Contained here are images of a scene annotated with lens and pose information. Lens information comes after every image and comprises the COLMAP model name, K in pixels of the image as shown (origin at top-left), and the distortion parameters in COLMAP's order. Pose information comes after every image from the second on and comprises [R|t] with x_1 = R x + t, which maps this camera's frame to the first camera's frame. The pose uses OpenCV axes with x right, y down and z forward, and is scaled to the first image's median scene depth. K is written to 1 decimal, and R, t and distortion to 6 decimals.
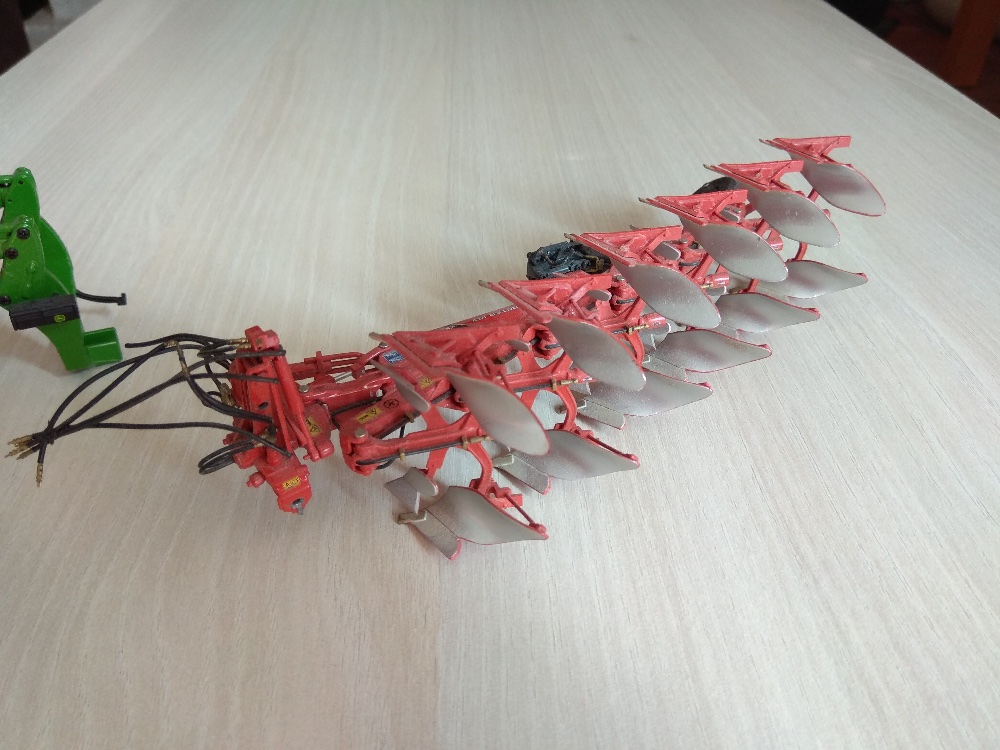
lens RADIAL K [[793.3, 0, 499.2], [0, 793.3, 367.0], [0, 0, 1]] dist [0.101118, -0.204617]
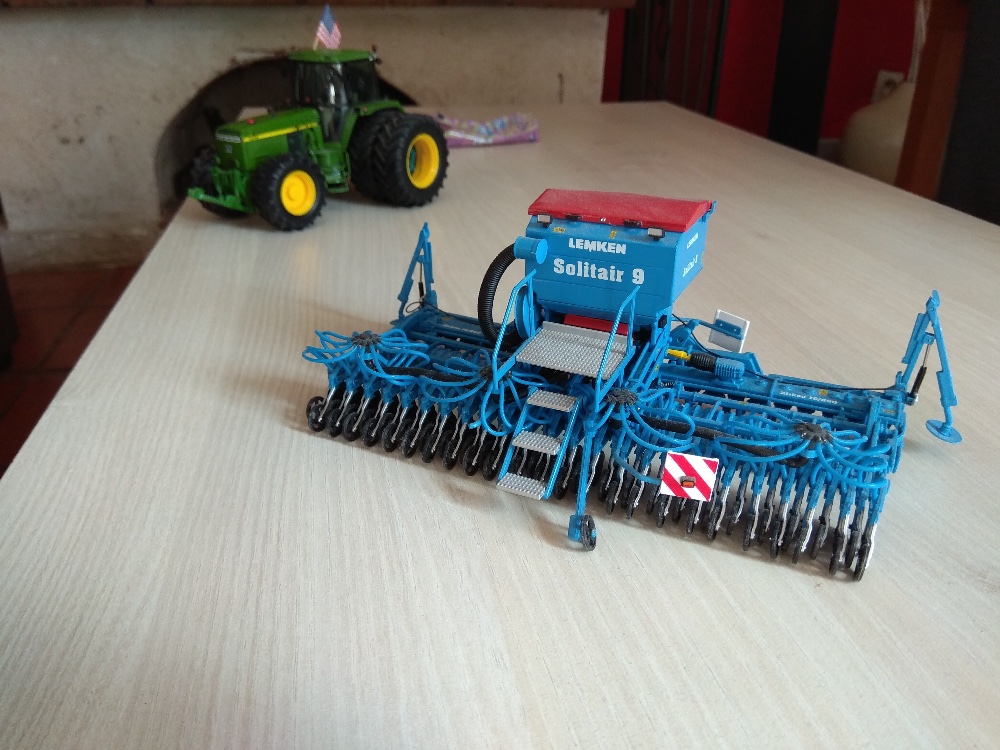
lens RADIAL K [[793.3, 0, 499.2], [0, 793.3, 367.0], [0, 0, 1]] dist [0.101118, -0.204617]
pose [[0.991227, -0.067128, 0.113856, -0.730508], [0.089433, 0.974919, -0.203801, -0.229703], [-0.097320, 0.212195, 0.972369, 0.325756]]
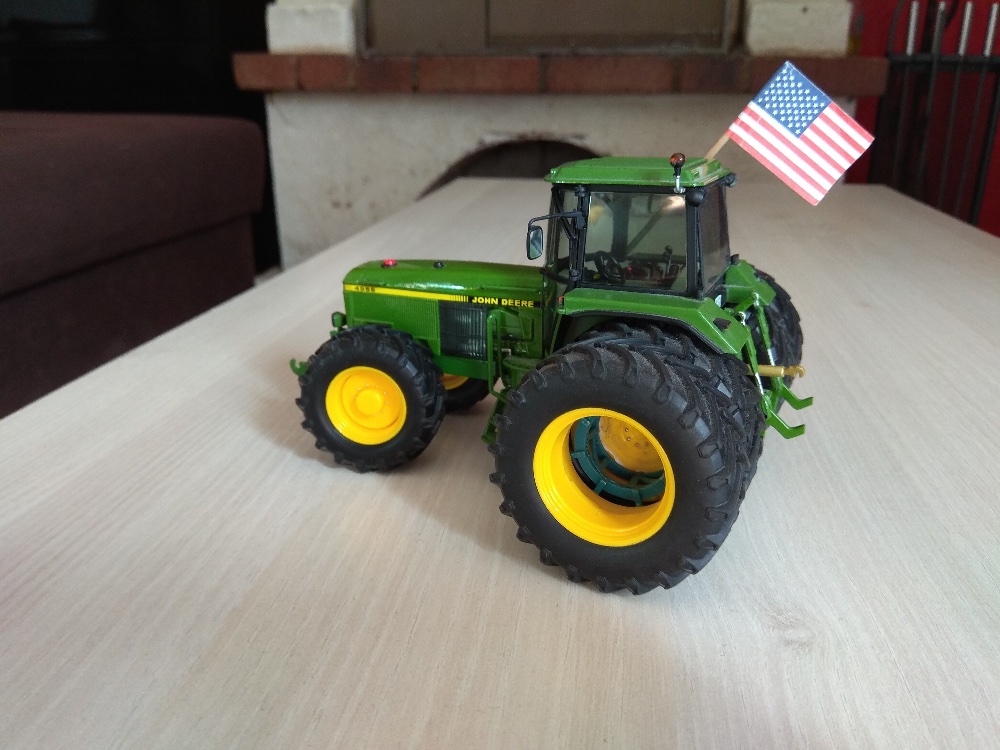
lens RADIAL K [[793.3, 0, 499.2], [0, 793.3, 367.0], [0, 0, 1]] dist [0.101118, -0.204617]
pose [[0.976430, 0.054975, -0.208714, -0.114741], [-0.118011, 0.945652, -0.303011, -0.060197], [0.180712, 0.320500, 0.929851, 0.302498]]
